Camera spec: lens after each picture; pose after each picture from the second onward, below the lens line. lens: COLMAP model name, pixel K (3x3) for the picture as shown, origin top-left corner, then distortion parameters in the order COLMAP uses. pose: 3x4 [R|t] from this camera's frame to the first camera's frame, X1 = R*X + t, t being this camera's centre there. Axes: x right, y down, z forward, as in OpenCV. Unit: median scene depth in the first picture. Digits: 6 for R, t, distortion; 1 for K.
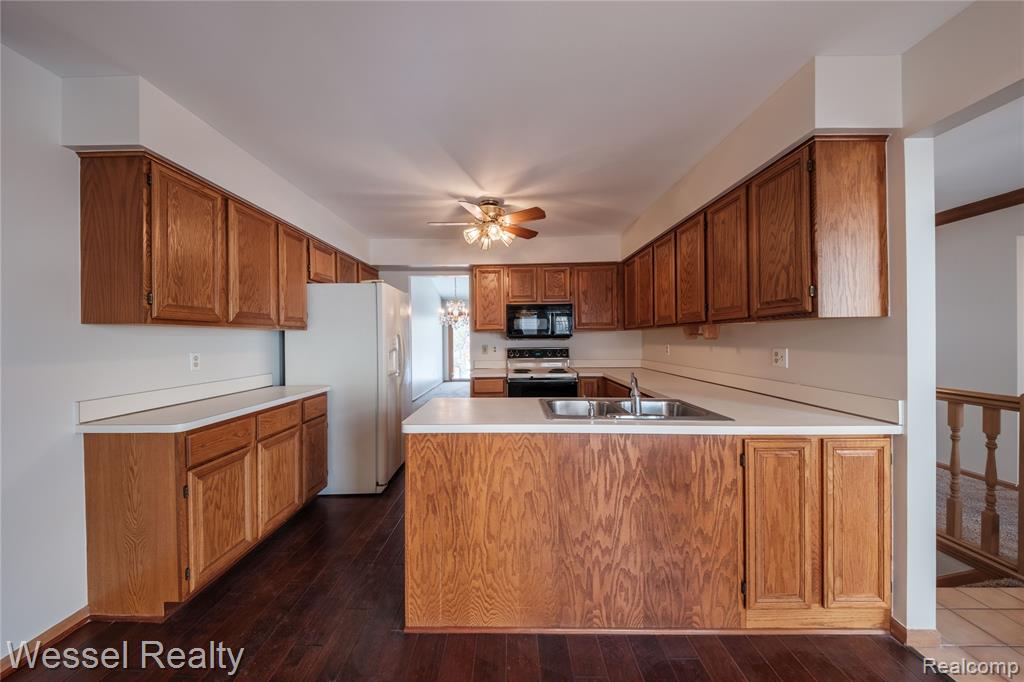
lens RADIAL K [[352.9, 0, 495.0], [0, 352.9, 340.4], [0, 0, 1]] dist [-0.001062, -0.000326]
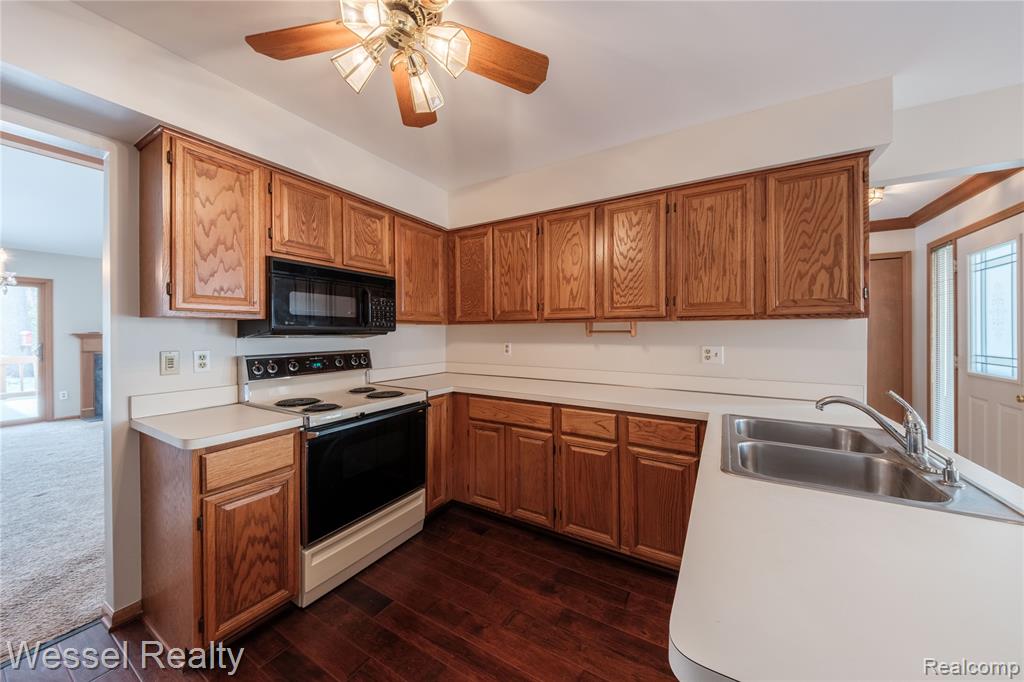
lens RADIAL K [[349.6, 0, 523.1], [0, 349.6, 338.7], [0, 0, 1]] dist [-0.000429, -0.000125]
pose [[0.471775, -0.007151, 0.881690, -0.537220], [0.000868, 0.999970, 0.007646, -0.010230], [-0.881719, -0.002842, 0.471767, 1.415143]]
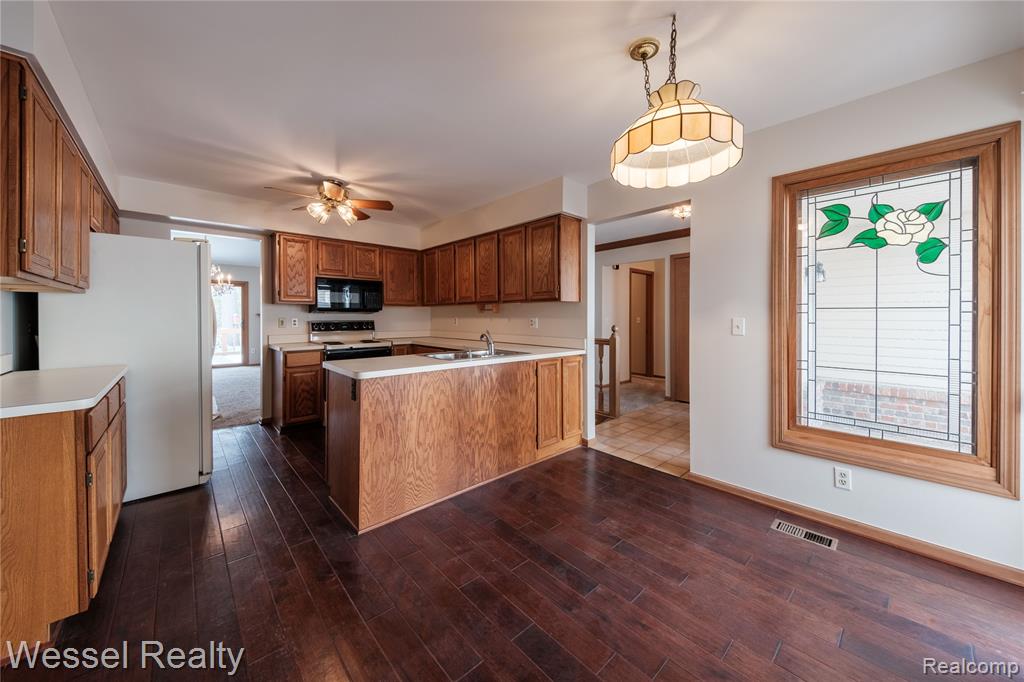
lens RADIAL K [[359.7, 0, 514.1], [0, 359.7, 324.4], [0, 0, 1]] dist [0.028759, -0.012480]
pose [[0.714765, -0.008666, 0.699311, -0.768632], [-0.002619, 0.999883, 0.015067, 0.040459], [-0.699360, -0.012600, 0.714658, -0.330164]]
